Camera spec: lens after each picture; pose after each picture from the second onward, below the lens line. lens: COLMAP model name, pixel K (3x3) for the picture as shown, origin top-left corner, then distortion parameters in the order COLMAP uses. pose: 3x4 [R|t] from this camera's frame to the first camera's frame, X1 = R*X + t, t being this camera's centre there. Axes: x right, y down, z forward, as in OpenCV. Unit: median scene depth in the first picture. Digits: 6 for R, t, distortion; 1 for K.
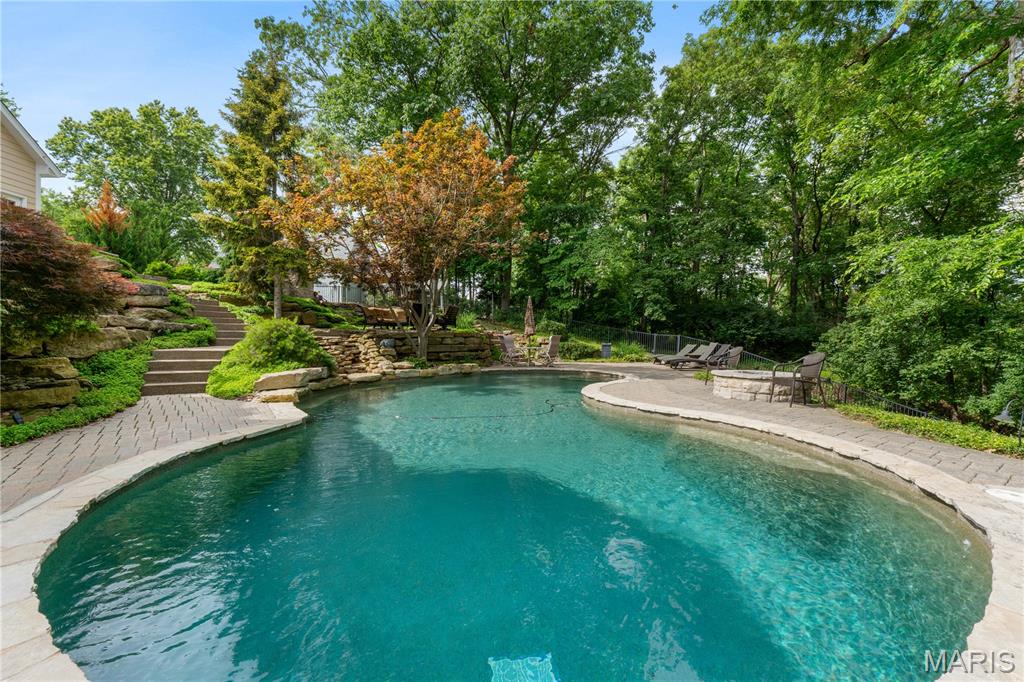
lens RADIAL K [[429.8, 0, 508.2], [0, 429.8, 341.2], [0, 0, 1]] dist [0.002142, 0.000003]
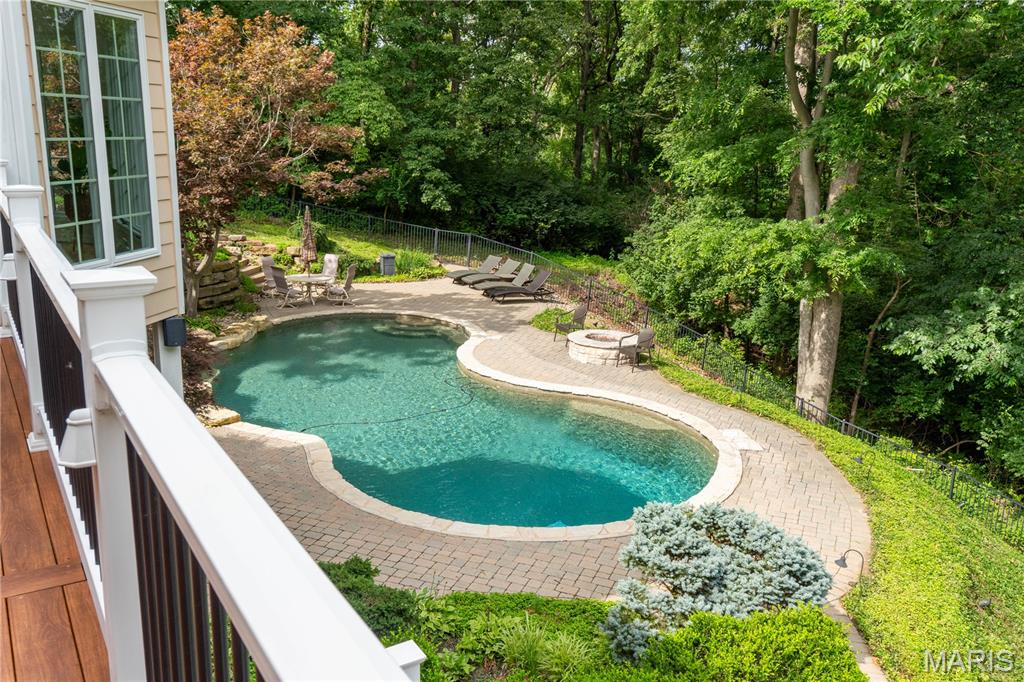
lens RADIAL K [[879.7, 0, 512.4], [0, 879.7, 342.6], [0, 0, 1]] dist [-0.006394, -0.002915]
pose [[0.852730, -0.094420, 0.513748, -0.532785], [-0.027046, 0.974227, 0.223940, -0.272342], [-0.521652, -0.204855, 0.828199, -0.529194]]
